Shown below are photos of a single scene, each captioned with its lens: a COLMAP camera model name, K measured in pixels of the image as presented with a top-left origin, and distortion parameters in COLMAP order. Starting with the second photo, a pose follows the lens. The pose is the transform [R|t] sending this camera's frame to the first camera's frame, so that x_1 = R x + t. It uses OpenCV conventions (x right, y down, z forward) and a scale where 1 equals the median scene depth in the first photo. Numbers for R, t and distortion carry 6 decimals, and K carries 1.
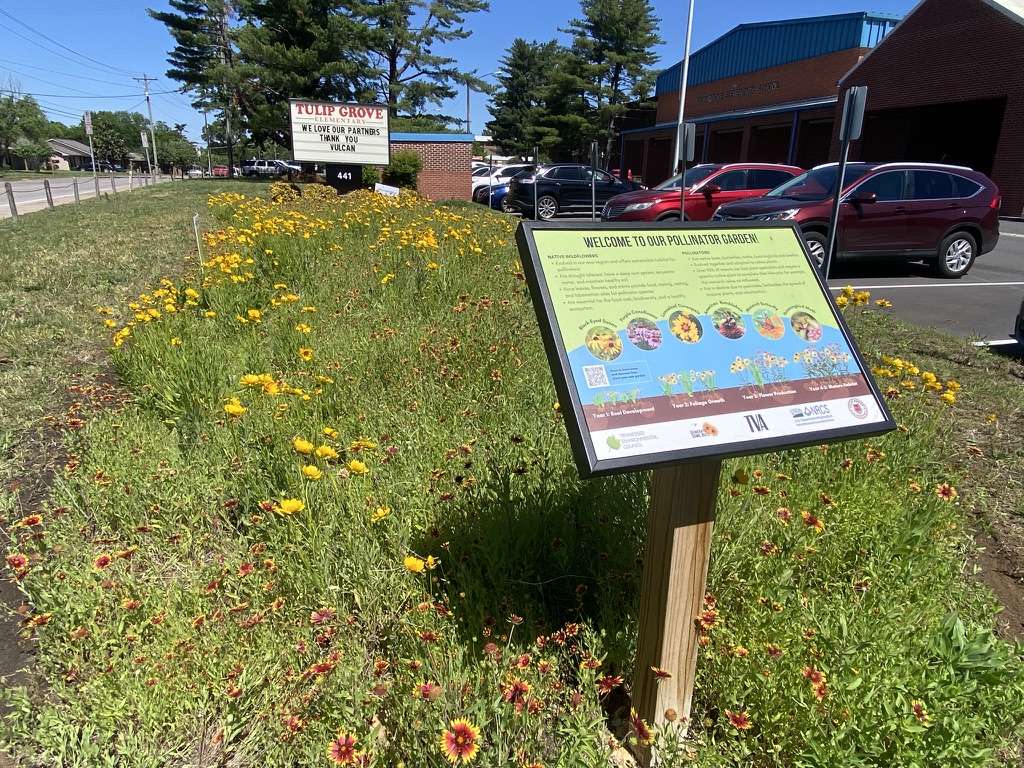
lens RADIAL K [[675.7, 0, 512.0], [0, 675.7, 384.0], [0, 0, 1]] dist [0.004940, -0.000453]
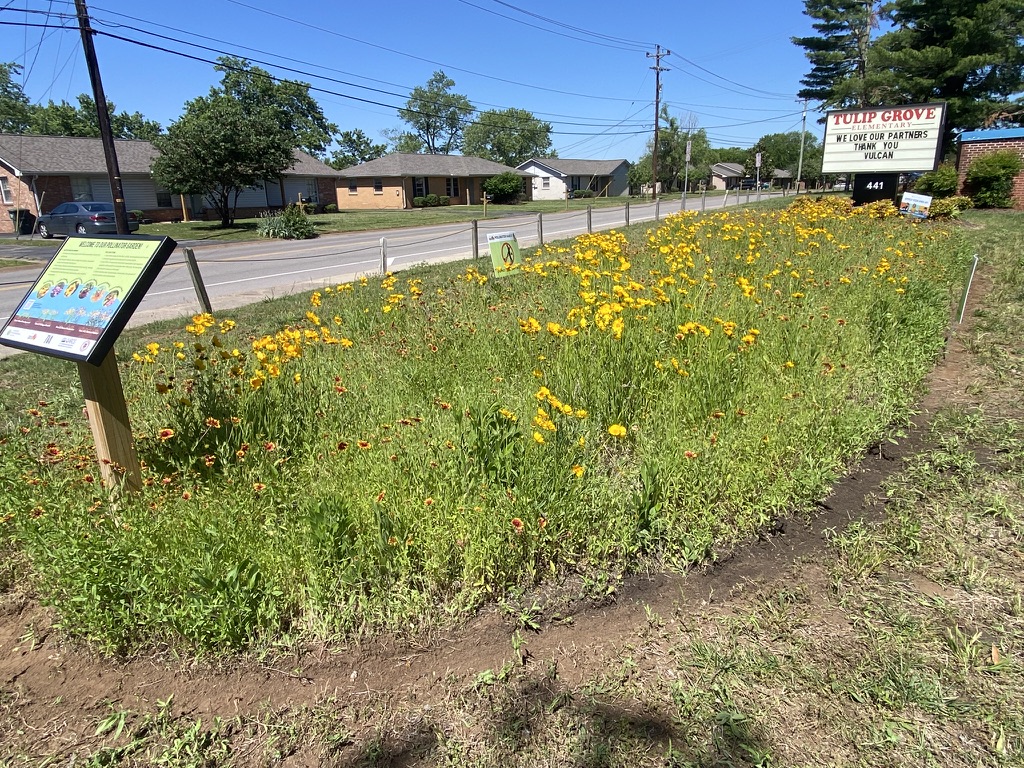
lens RADIAL K [[675.7, 0, 512.0], [0, 675.7, 384.0], [0, 0, 1]] dist [0.004940, -0.000453]
pose [[0.607062, 0.180973, -0.773773, 0.217390], [-0.194328, 0.977967, 0.076271, -0.018076], [0.770528, 0.104065, 0.628854, 0.066995]]
